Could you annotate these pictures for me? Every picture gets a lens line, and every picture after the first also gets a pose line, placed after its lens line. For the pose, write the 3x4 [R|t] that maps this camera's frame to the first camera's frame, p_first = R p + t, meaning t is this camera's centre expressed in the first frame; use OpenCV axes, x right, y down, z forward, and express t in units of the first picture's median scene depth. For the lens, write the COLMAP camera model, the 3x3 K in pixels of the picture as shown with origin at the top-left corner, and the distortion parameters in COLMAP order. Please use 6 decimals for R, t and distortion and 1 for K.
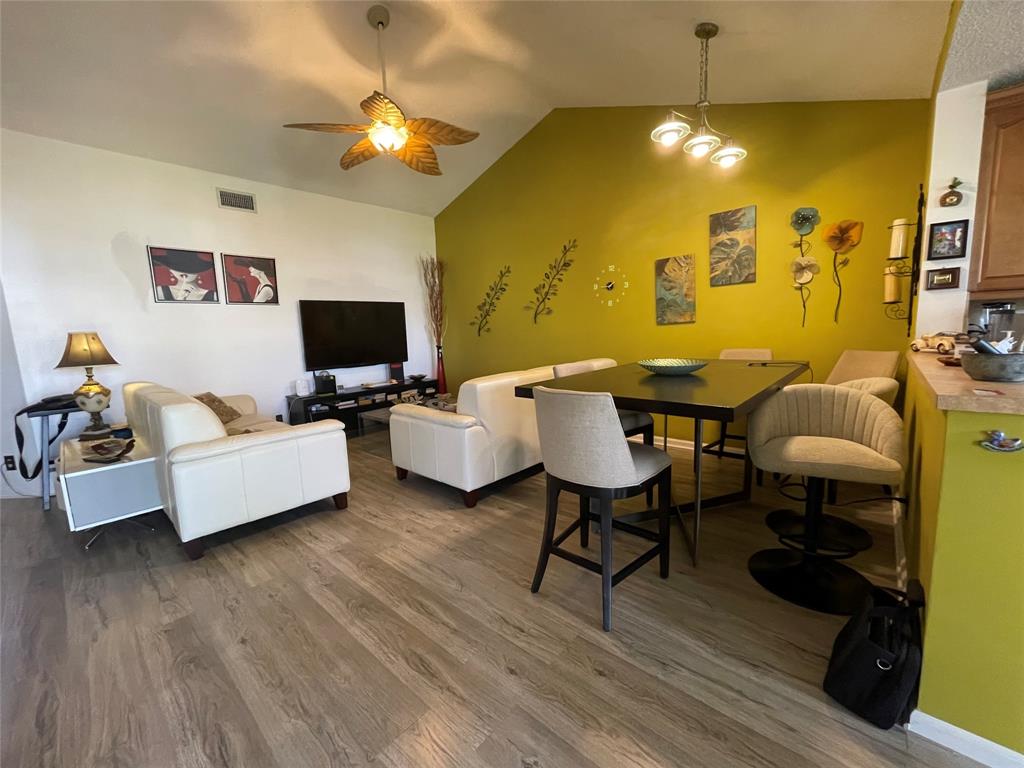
lens RADIAL K [[416.1, 0, 512.0], [0, 416.1, 384.0], [0, 0, 1]] dist [0.000114, -0.002797]
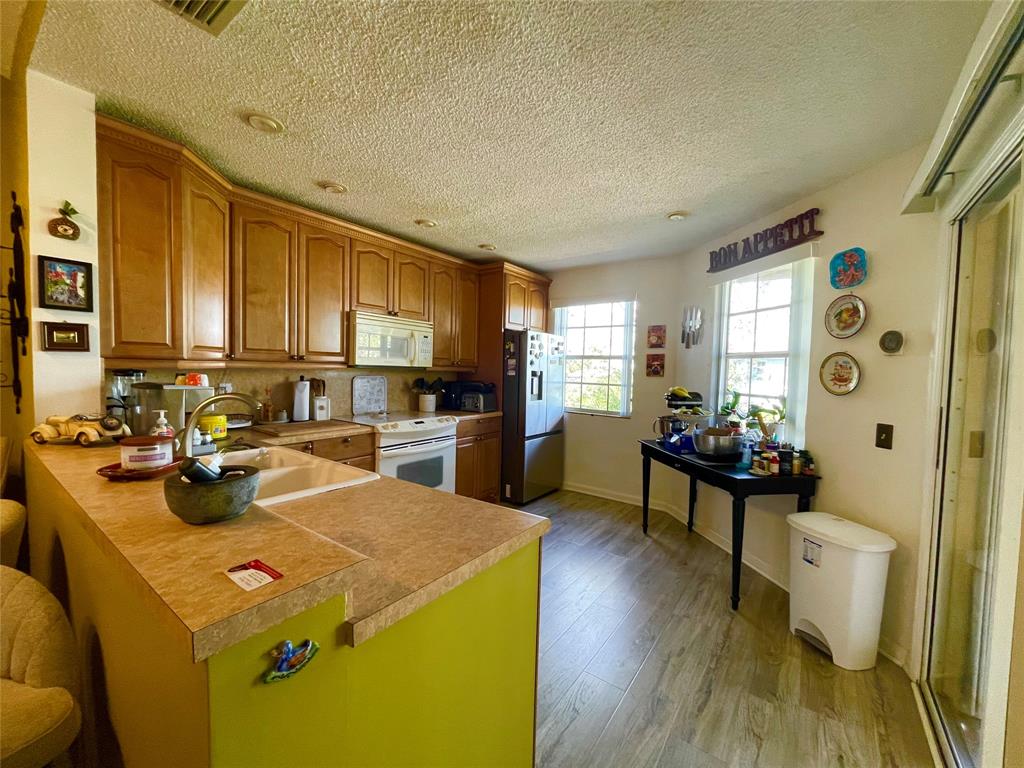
lens RADIAL K [[416.1, 0, 512.0], [0, 416.1, 384.0], [0, 0, 1]] dist [0.000114, -0.002797]
pose [[-0.088390, -0.011603, 0.996018, 0.287752], [0.118624, 0.992693, 0.022091, -0.108665], [-0.988997, 0.120104, -0.086367, 0.346171]]
